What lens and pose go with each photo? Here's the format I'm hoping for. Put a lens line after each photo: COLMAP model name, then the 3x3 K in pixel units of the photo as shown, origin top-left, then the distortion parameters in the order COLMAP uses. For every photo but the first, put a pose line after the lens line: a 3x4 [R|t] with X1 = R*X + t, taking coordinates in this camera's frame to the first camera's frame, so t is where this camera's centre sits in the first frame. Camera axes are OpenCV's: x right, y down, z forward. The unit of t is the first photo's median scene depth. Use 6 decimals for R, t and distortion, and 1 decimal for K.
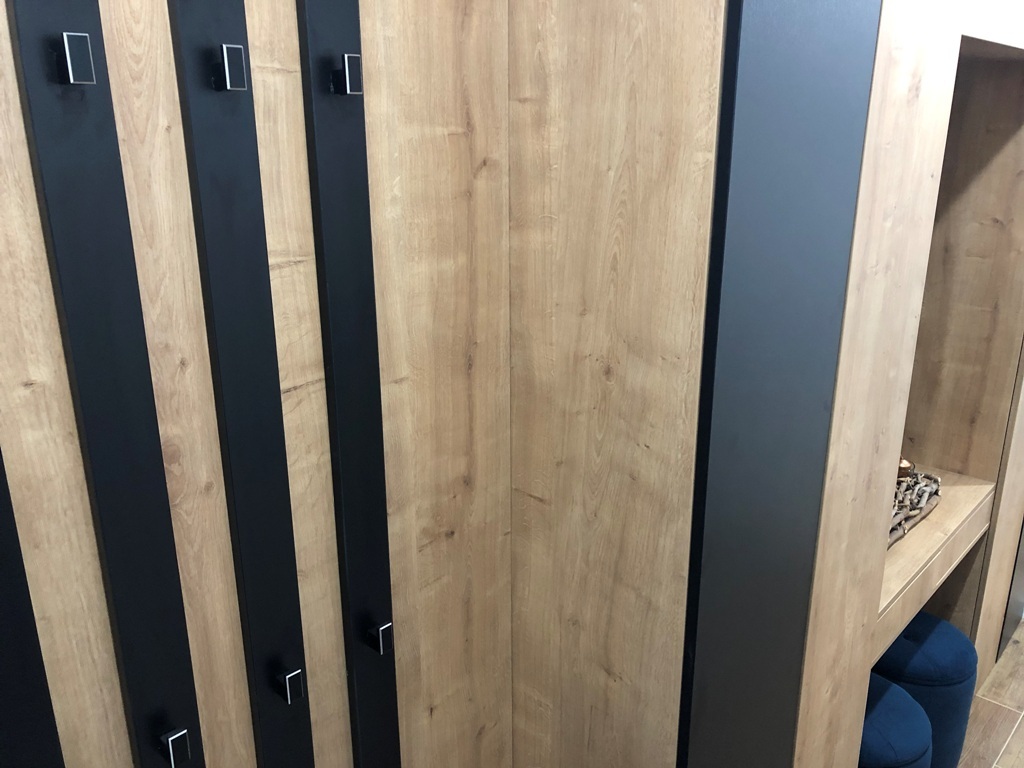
lens RADIAL K [[842.3, 0, 509.5], [0, 842.3, 385.3], [0, 0, 1]] dist [0.019832, -0.017909]
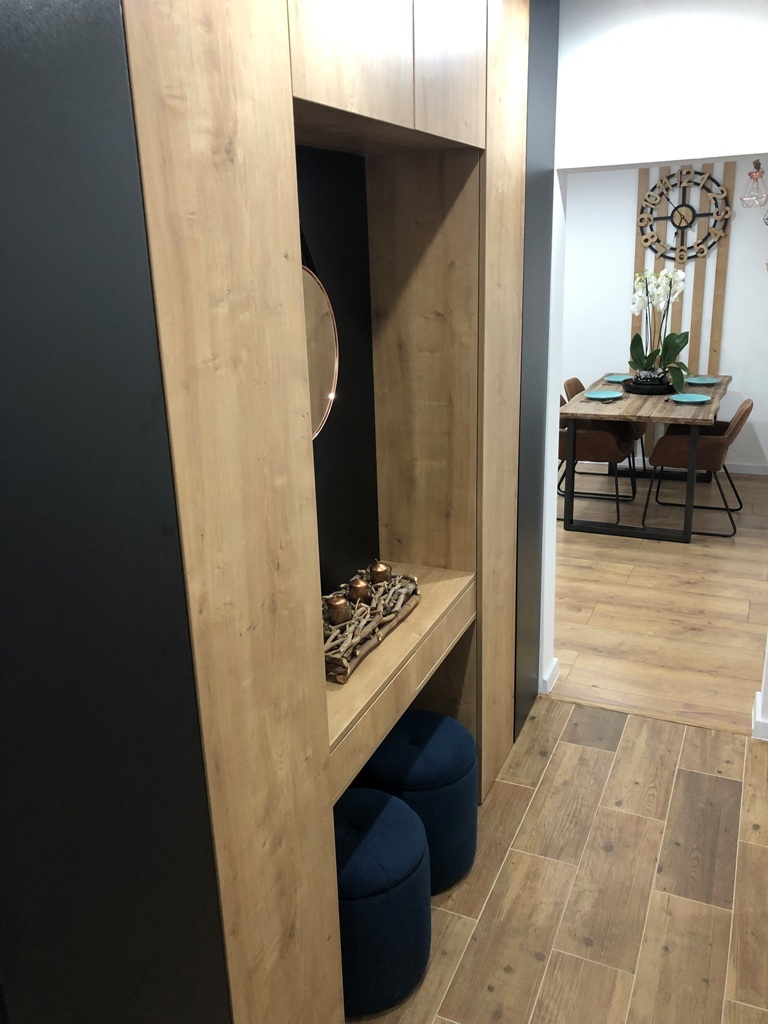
lens RADIAL K [[839.4, 0, 379.8], [0, 839.4, 508.9], [0, 0, 1]] dist [0.035305, -0.033431]
pose [[0.946141, -0.120360, 0.300552, 0.191720], [0.120968, 0.992517, 0.016657, 0.009411], [-0.300308, 0.020597, 0.953620, 0.082226]]
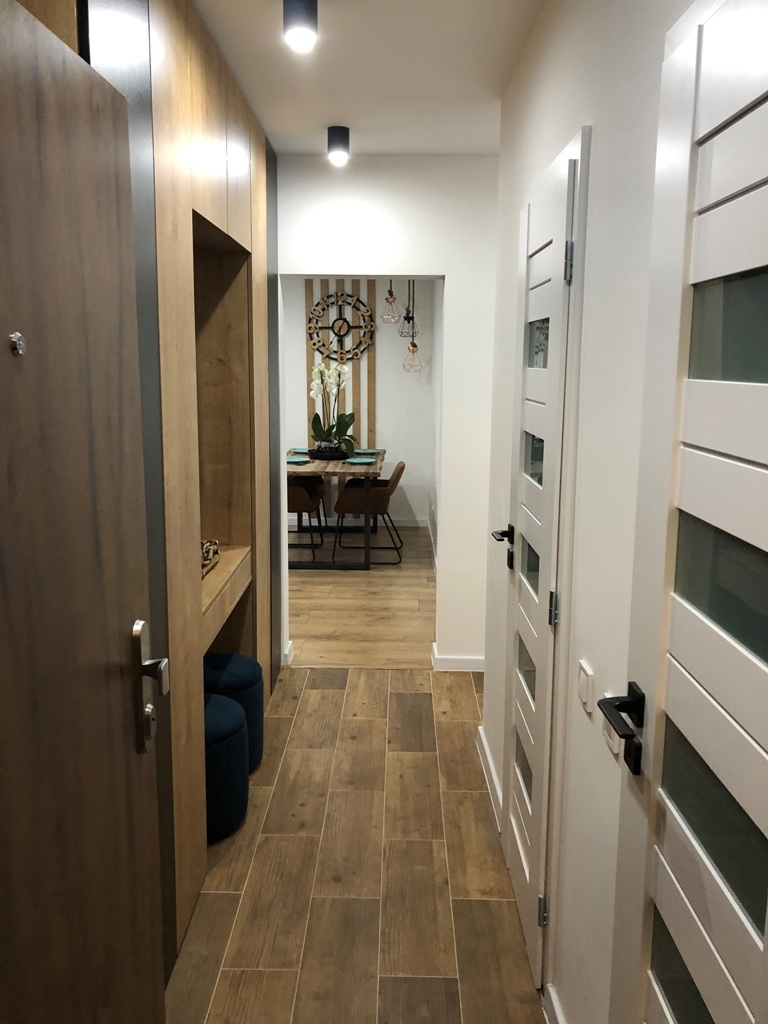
lens RADIAL K [[831.3, 0, 385.4], [0, 831.3, 507.6], [0, 0, 1]] dist [0.100802, -0.211948]
pose [[0.738072, -0.101904, 0.666982, -0.196885], [0.182736, 0.981775, -0.052213, 0.184077], [-0.649506, 0.160418, 0.743242, -0.203265]]
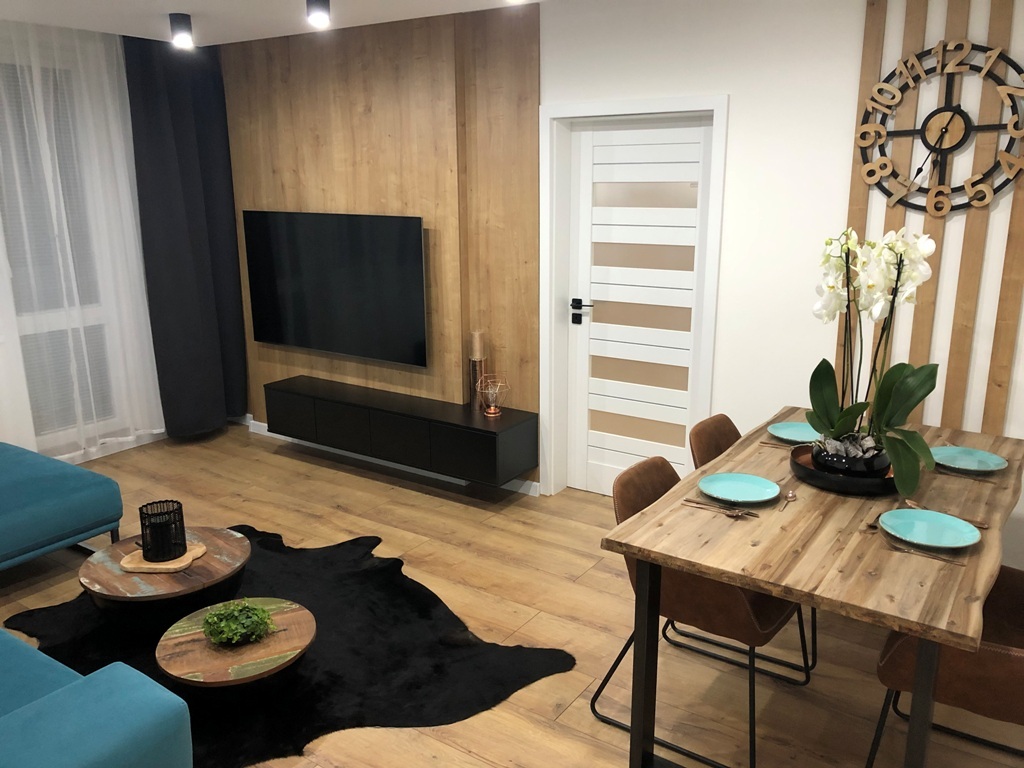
lens RADIAL K [[832.3, 0, 512.6], [0, 832.3, 383.7], [0, 0, 1]] dist [0.053523, -0.065308]
pose [[0.986569, -0.033677, 0.159833, 1.087721], [0.042675, 0.997672, -0.053199, -0.291616], [-0.157669, 0.059305, 0.985710, 1.109602]]
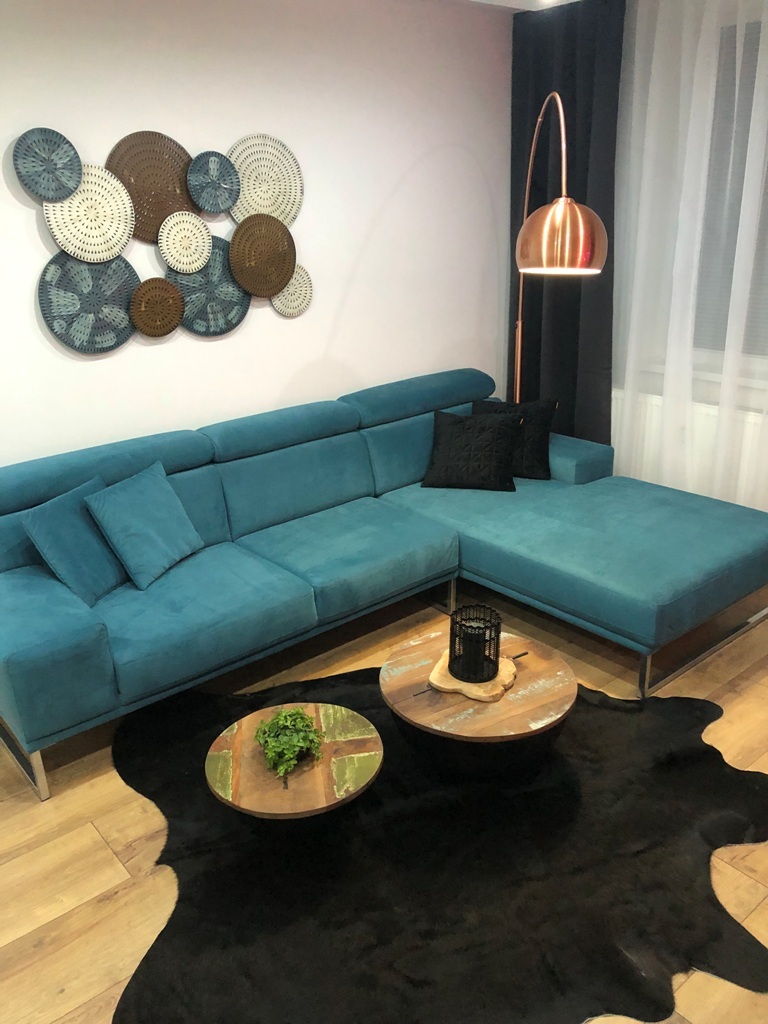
lens RADIAL K [[839.4, 0, 379.8], [0, 839.4, 508.9], [0, 0, 1]] dist [0.035305, -0.033431]
pose [[-0.121583, 0.359984, -0.925002, 1.821039], [-0.263503, 0.886771, 0.379741, -0.765301], [0.956966, 0.289911, -0.012960, 2.625603]]
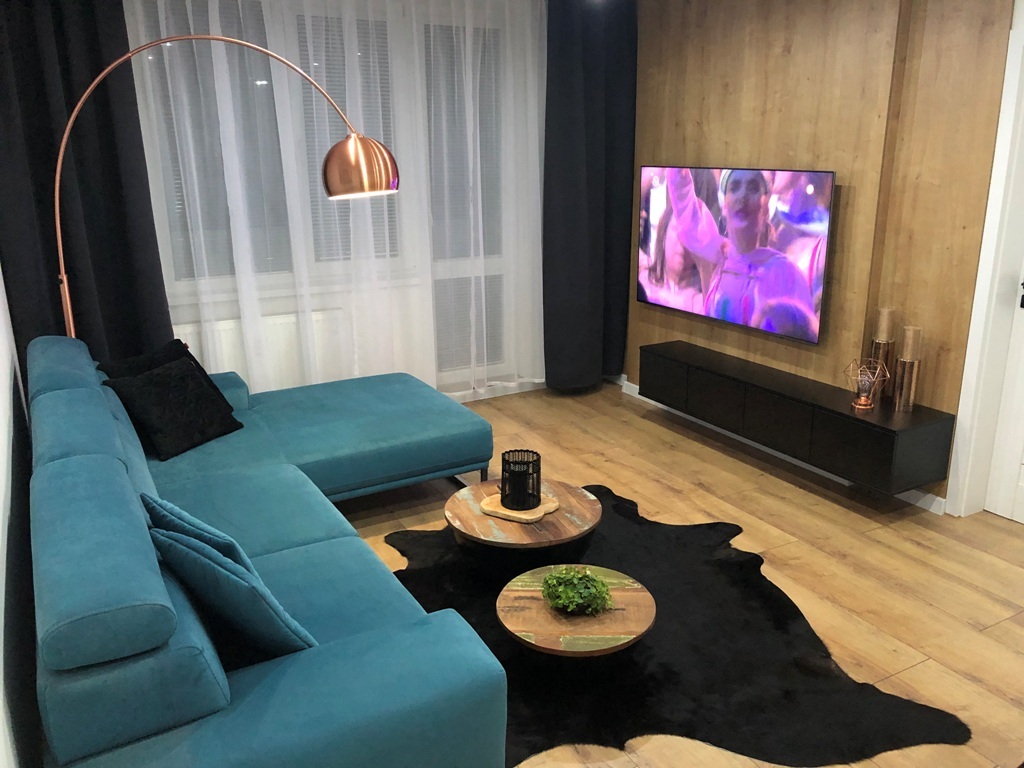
lens RADIAL K [[839.4, 0, 518.8], [0, 839.4, 381.7], [0, 0, 1]] dist [0.035305, -0.033431]
pose [[0.957584, 0.083841, -0.275689, 1.098791], [-0.089691, 0.995932, -0.008656, -0.298236], [0.273841, 0.033016, 0.961208, 1.260959]]
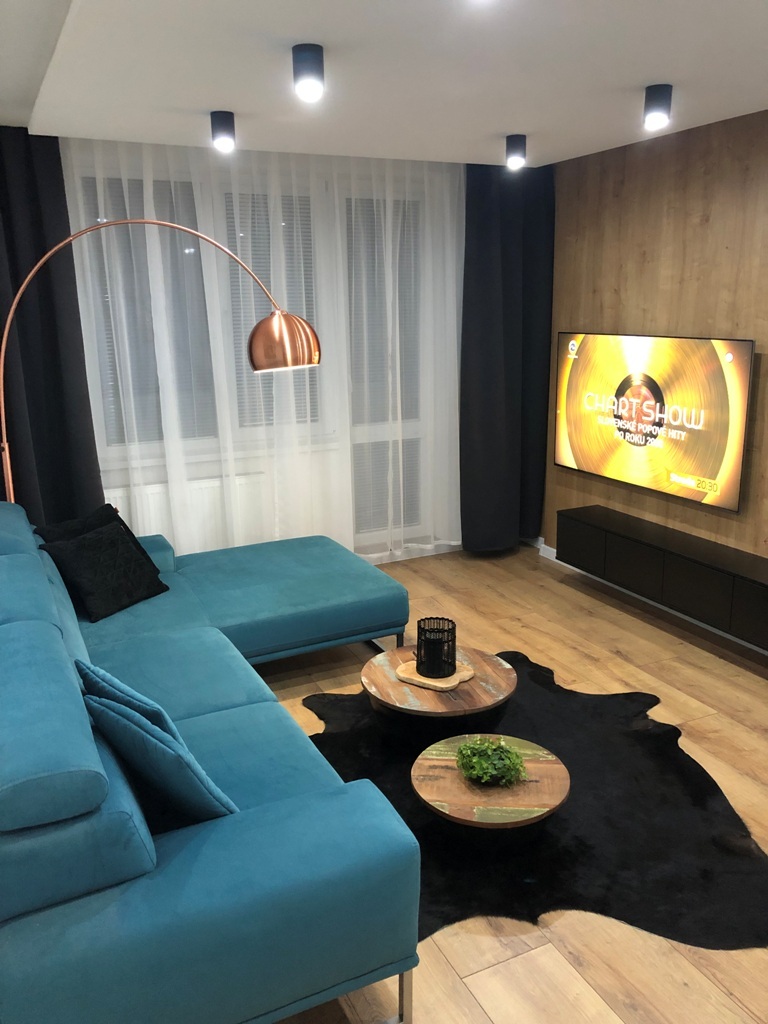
lens RADIAL K [[839.4, 0, 379.8], [0, 839.4, 508.9], [0, 0, 1]] dist [0.035305, -0.033431]
pose [[0.936028, 0.080461, -0.342605, 1.110126], [-0.098175, 0.994566, -0.034649, -0.325919], [0.337956, 0.066067, 0.938840, 1.225596]]
